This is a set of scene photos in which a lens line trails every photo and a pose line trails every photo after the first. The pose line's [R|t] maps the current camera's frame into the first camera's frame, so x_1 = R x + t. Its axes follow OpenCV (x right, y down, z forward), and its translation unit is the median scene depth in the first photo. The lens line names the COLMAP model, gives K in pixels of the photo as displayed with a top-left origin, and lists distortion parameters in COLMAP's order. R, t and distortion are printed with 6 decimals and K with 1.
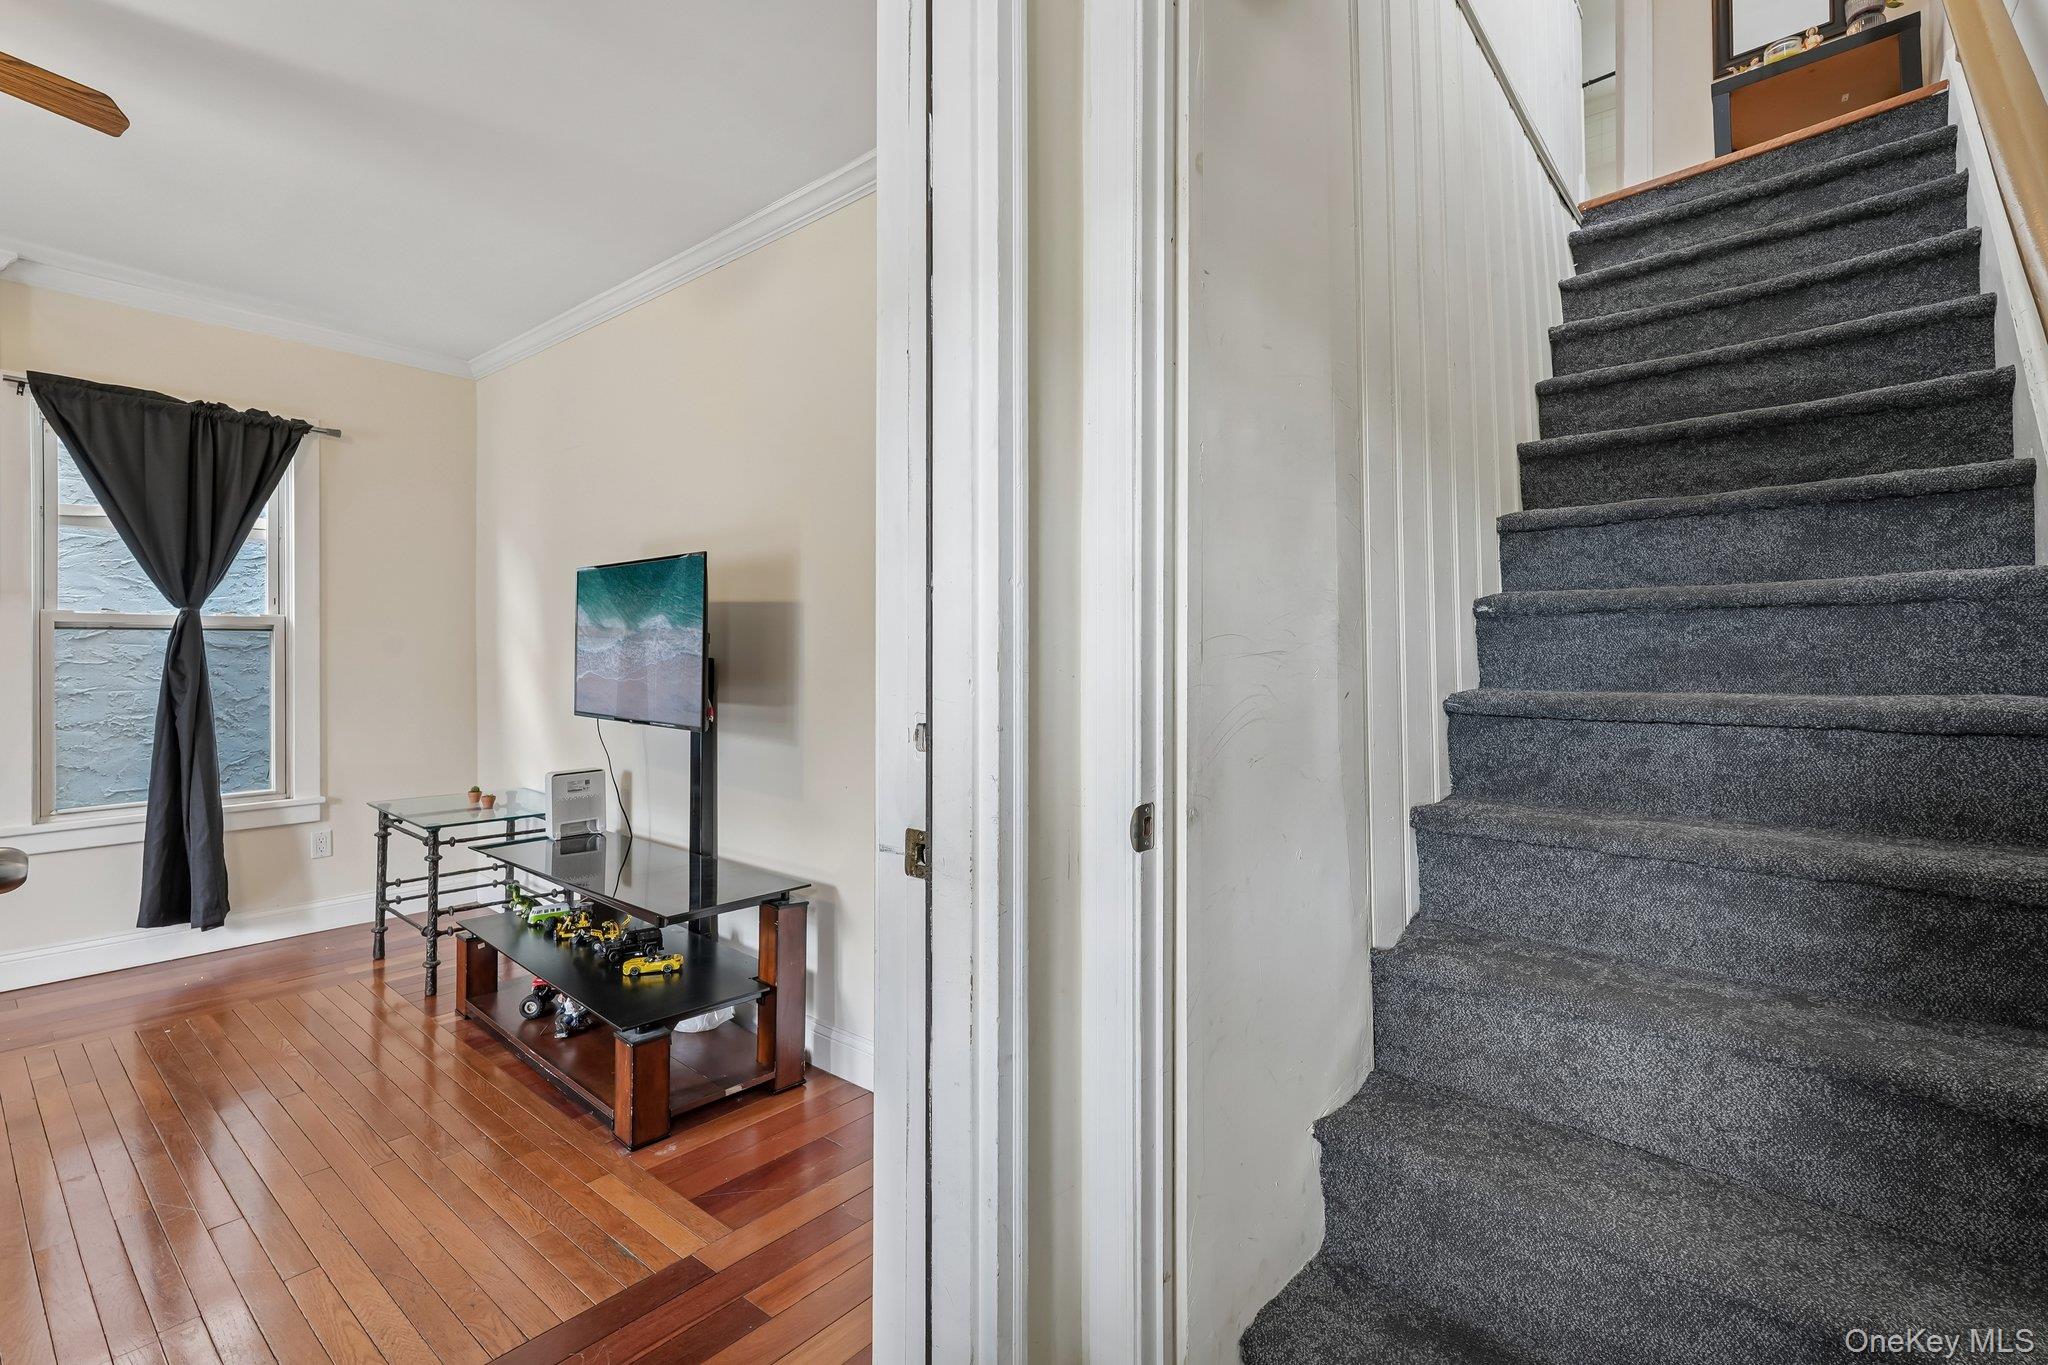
lens RADIAL K [[921.3, 0, 991.7], [0, 921.3, 650.3], [0, 0, 1]] dist [-0.002386, 0.006078]
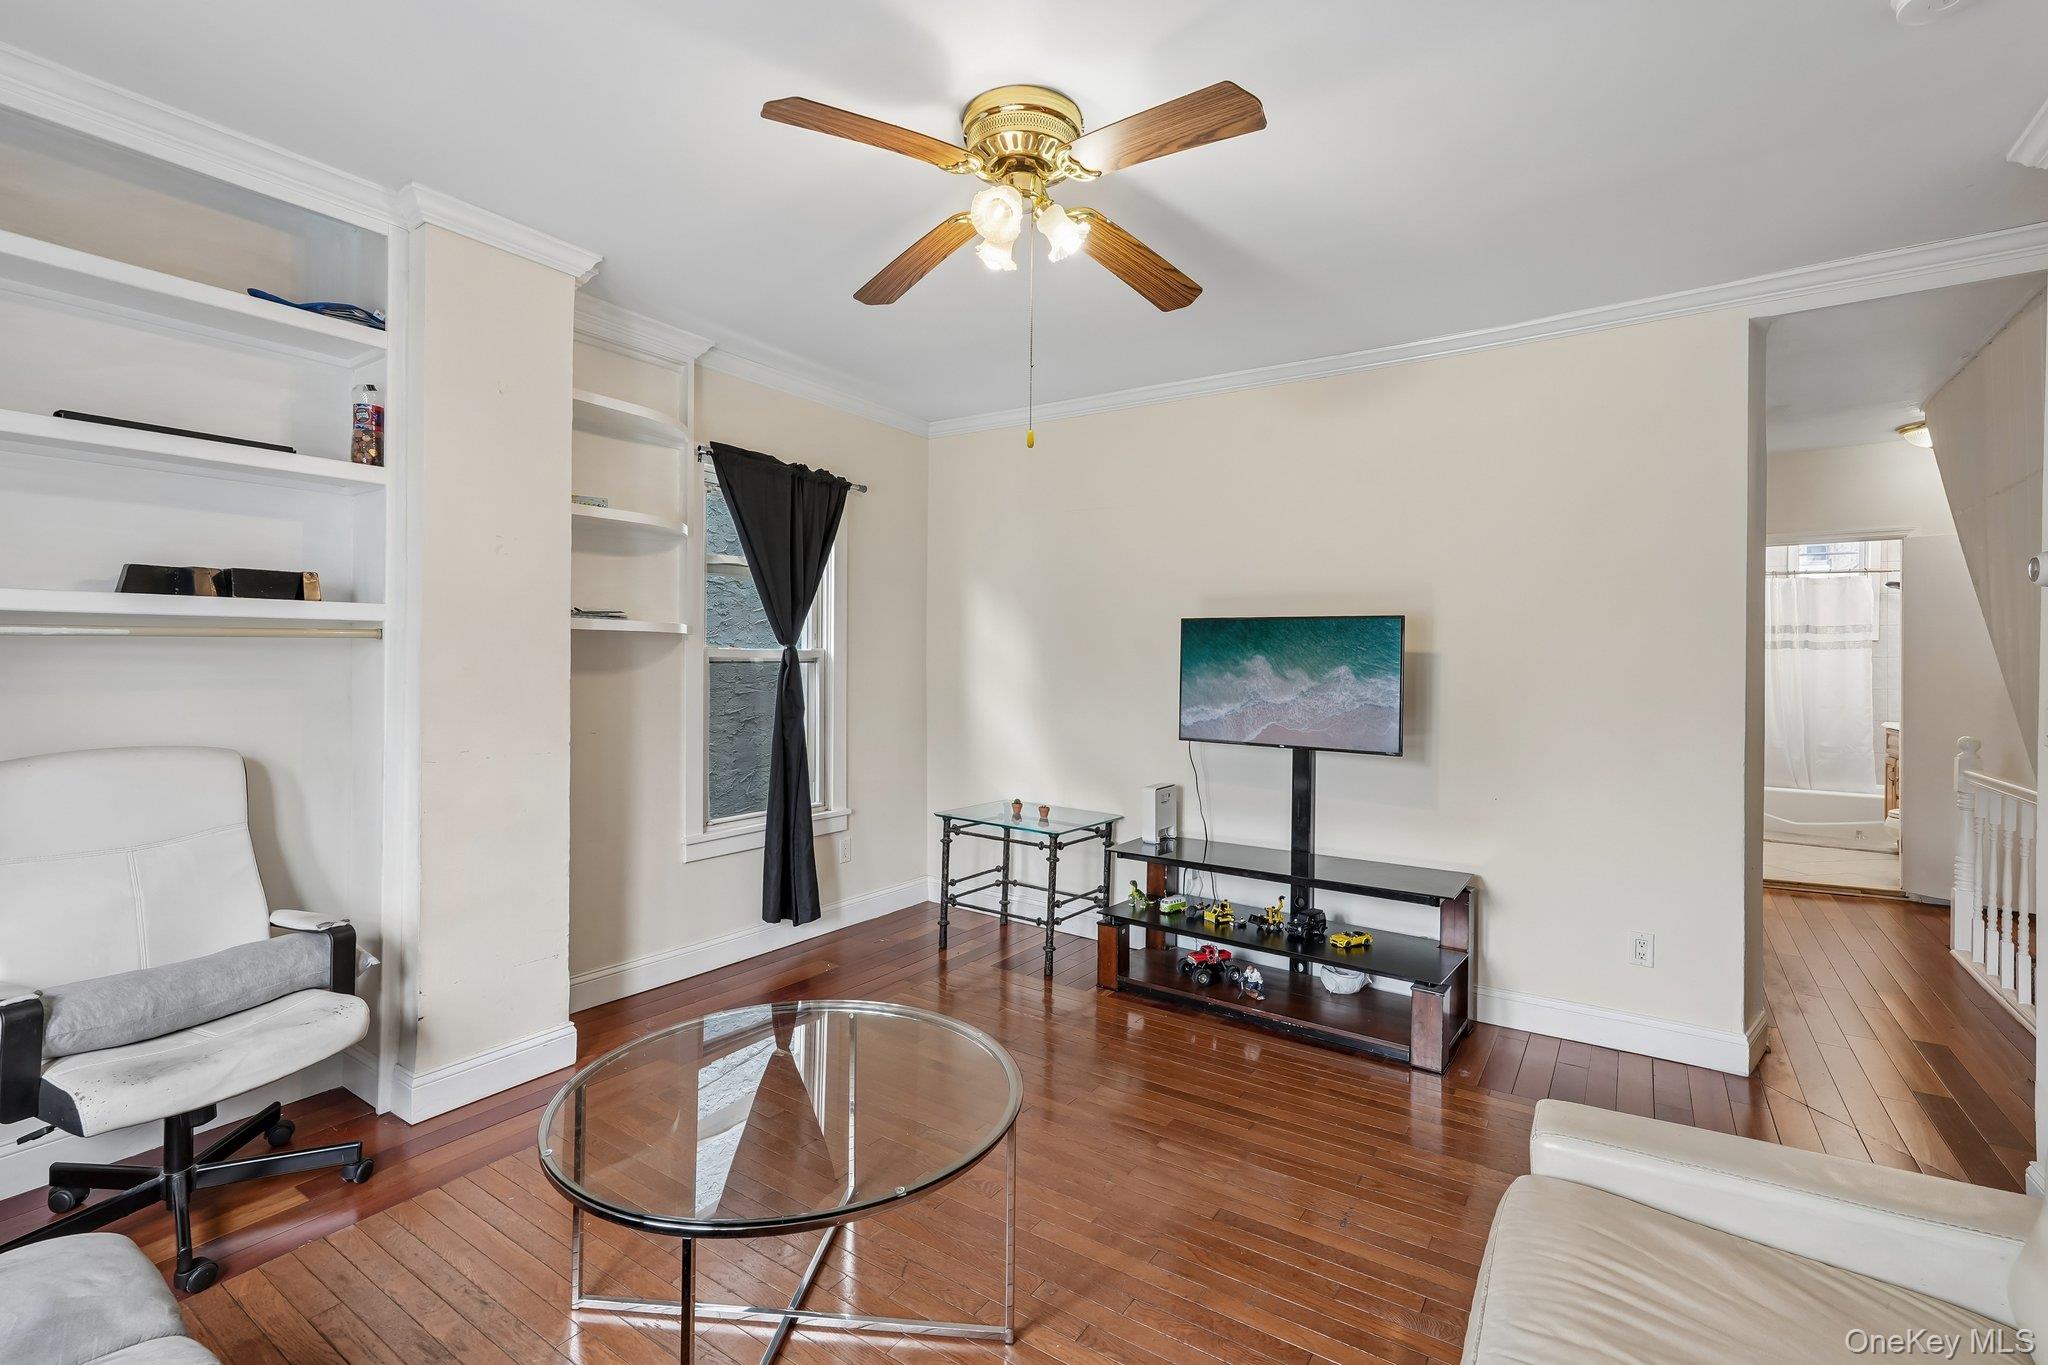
lens RADIAL K [[921.3, 0, 1024.1], [0, 921.3, 654.4], [0, 0, 1]] dist [-0.002386, 0.006078]
pose [[0.996458, 0.004447, 0.083971, -0.675953], [-0.004297, 0.999989, -0.001971, -0.032746], [-0.083979, 0.001603, 0.996466, -0.162031]]
